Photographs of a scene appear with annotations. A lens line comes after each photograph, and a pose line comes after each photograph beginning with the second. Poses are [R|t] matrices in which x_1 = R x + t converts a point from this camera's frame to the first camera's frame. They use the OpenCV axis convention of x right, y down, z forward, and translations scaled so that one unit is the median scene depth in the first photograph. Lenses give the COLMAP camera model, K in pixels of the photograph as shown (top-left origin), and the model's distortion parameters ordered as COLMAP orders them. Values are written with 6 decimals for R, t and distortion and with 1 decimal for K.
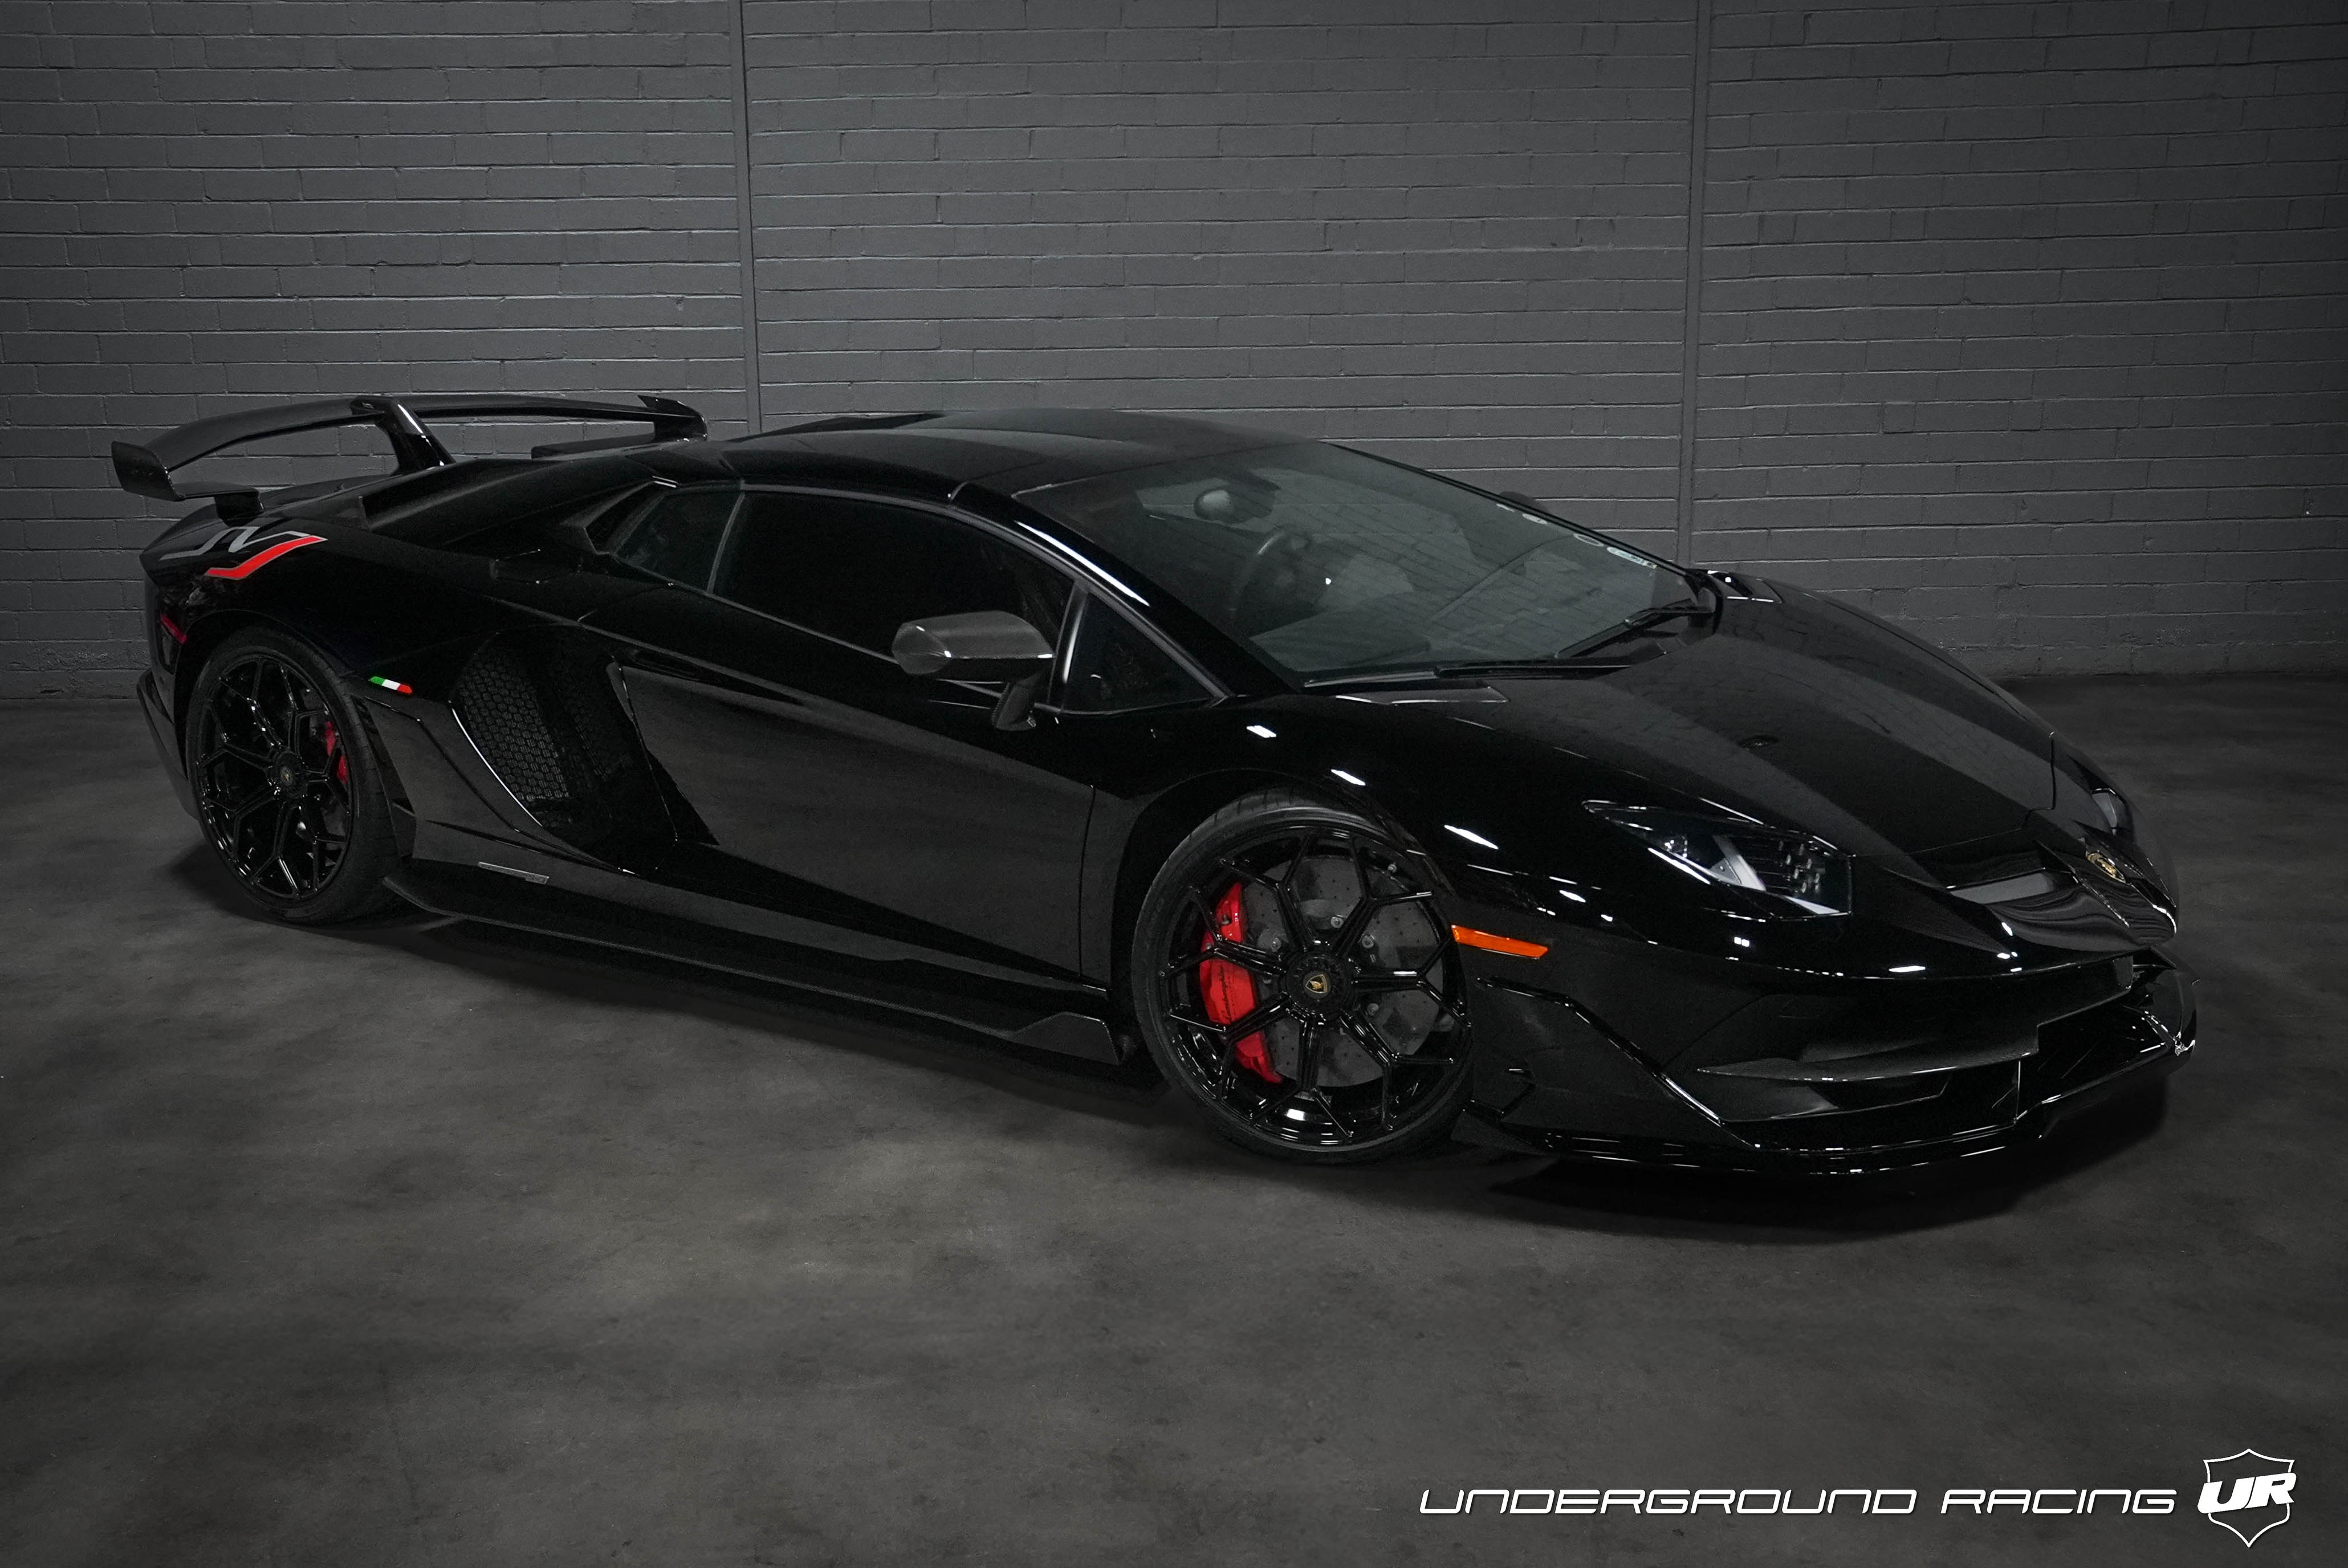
lens RADIAL K [[2530.9, 0, 1119.0], [0, 2530.9, 789.9], [0, 0, 1]] dist [-0.009474, 0.247466]
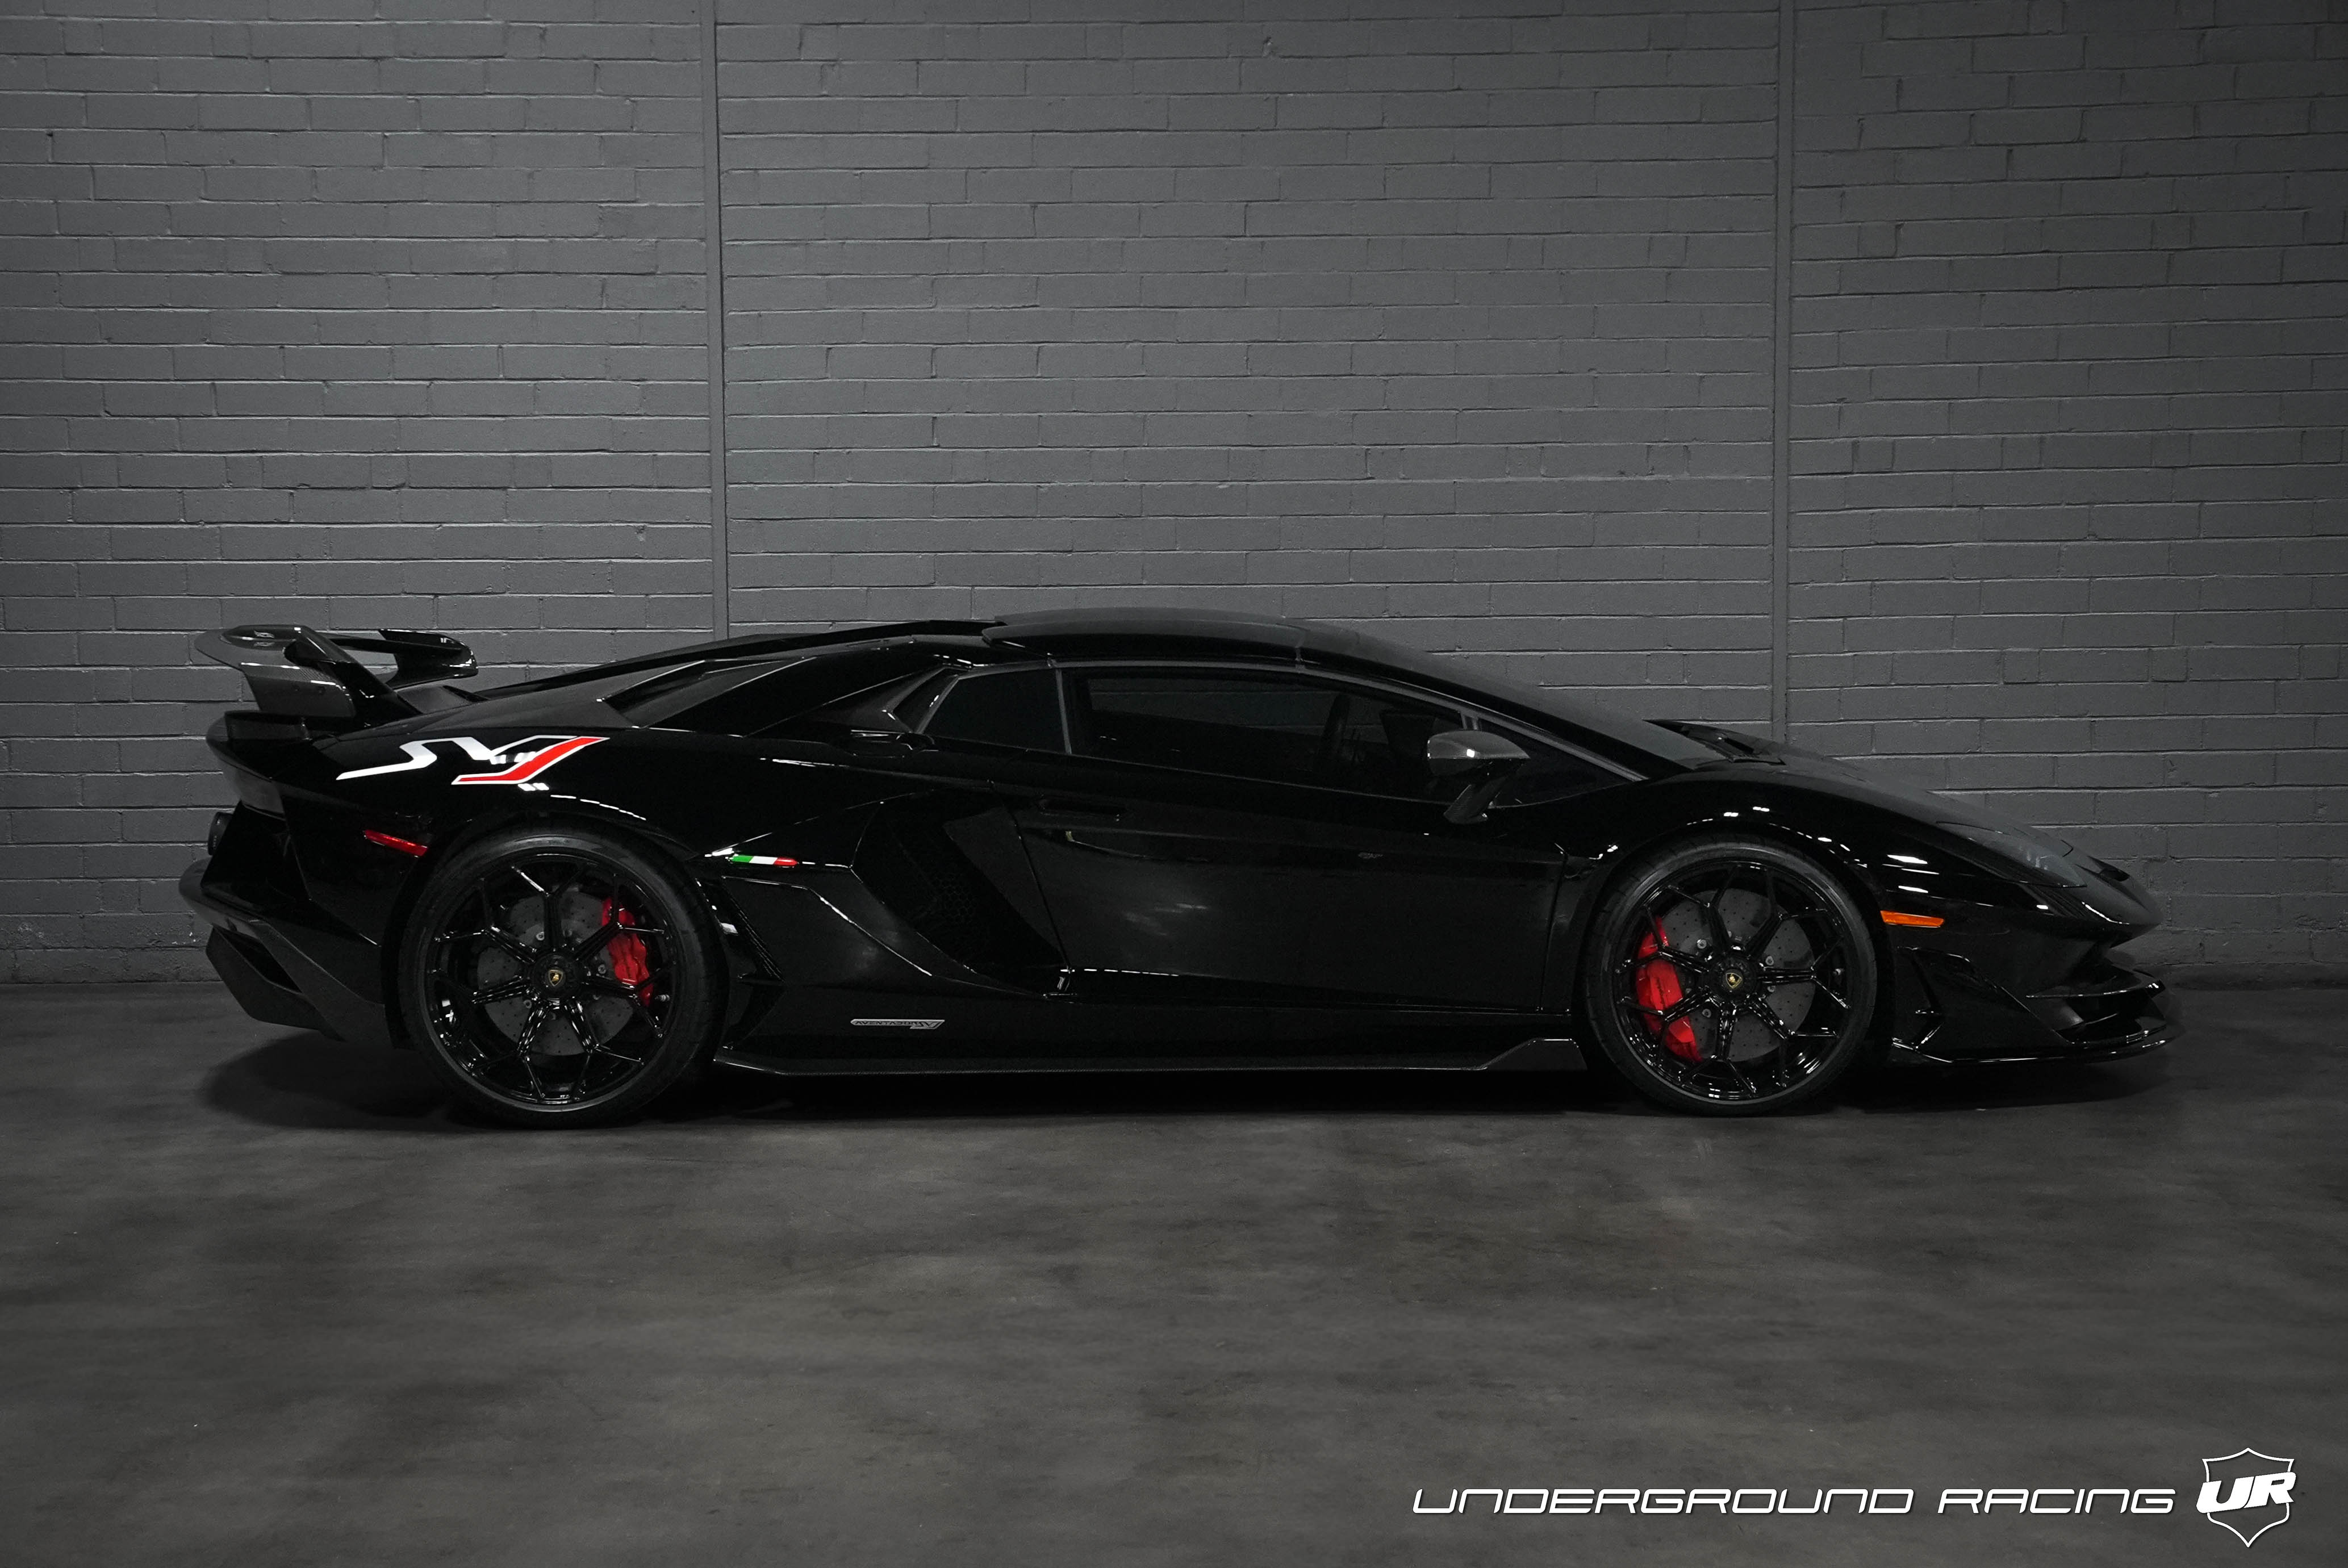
lens RADIAL K [[4207.5, 0, 1128.7], [0, 4207.5, 780.4], [0, 0, 1]] dist [0.259823, 0.683437]
pose [[0.999983, 0.004932, 0.003118, -0.010892], [-0.004434, 0.989663, -0.143346, 0.174736], [-0.003793, 0.143330, 0.989668, -0.754557]]
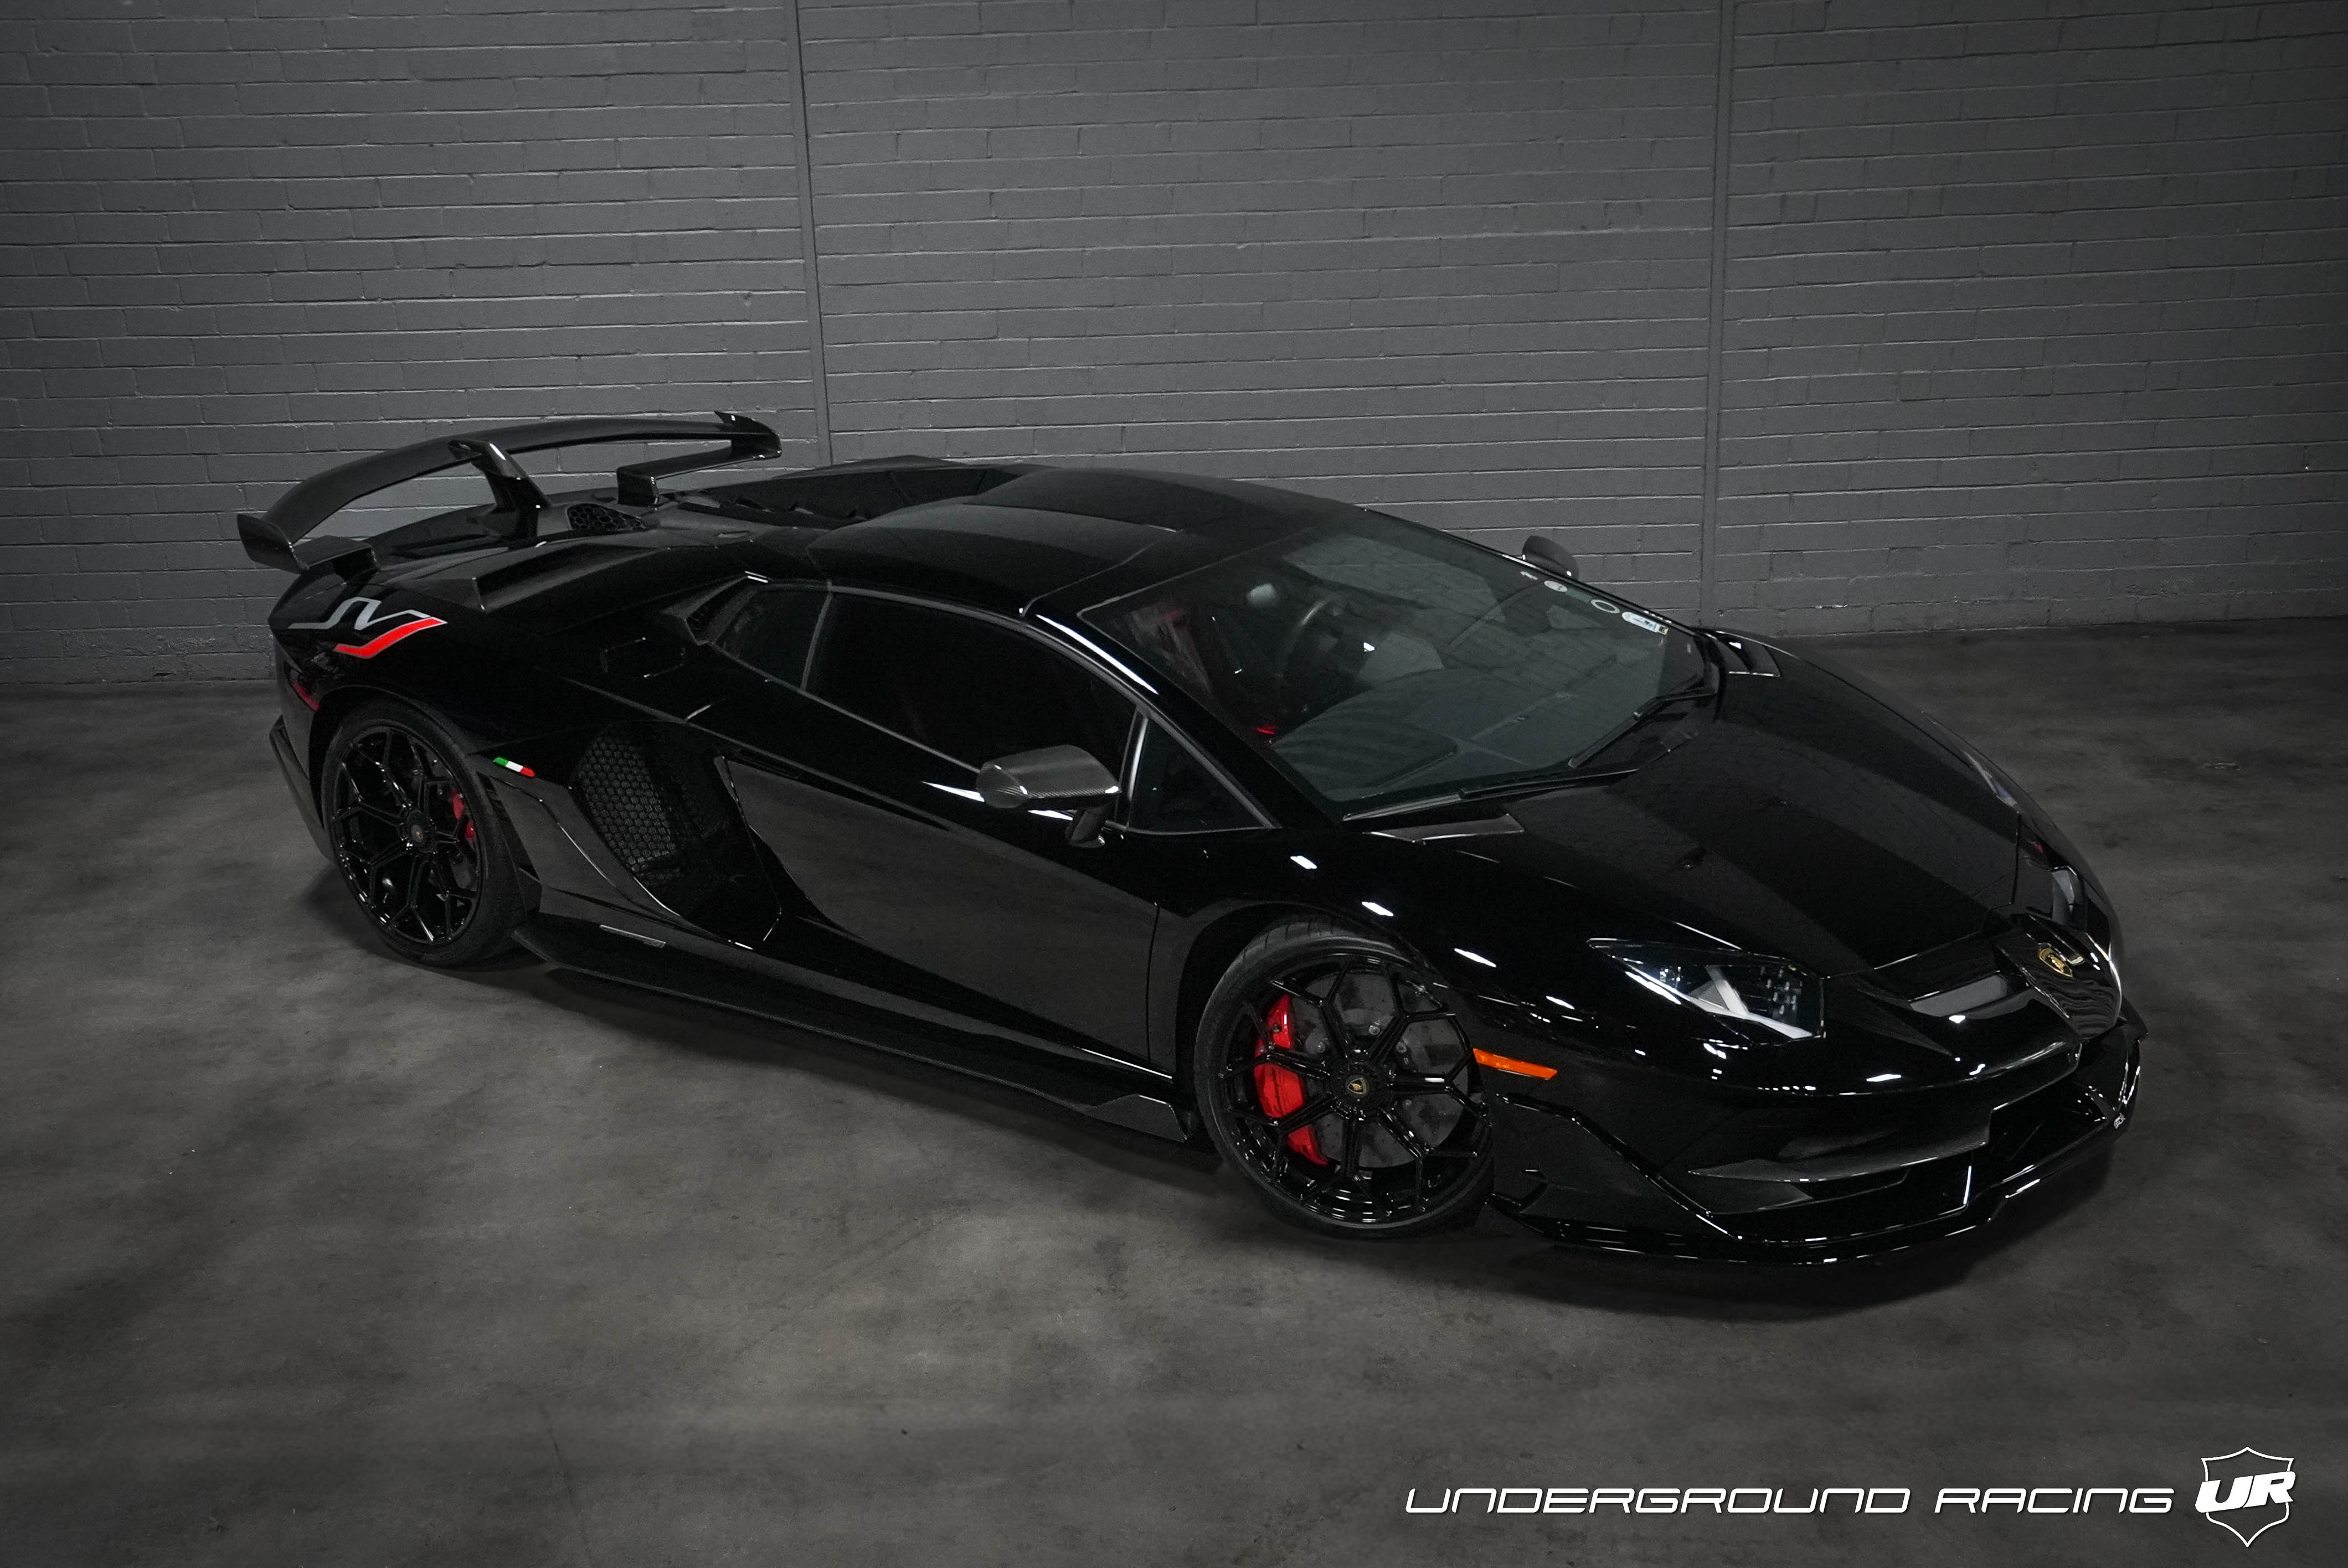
lens RADIAL K [[2559.2, 0, 1161.8], [0, 2559.2, 782.4], [0, 0, 1]] dist [-0.005171, 0.329262]
pose [[0.999797, -0.019433, -0.005384, -0.000795], [0.019830, 0.995967, 0.087503, -0.136774], [0.003662, -0.087592, 0.996150, -0.115114]]
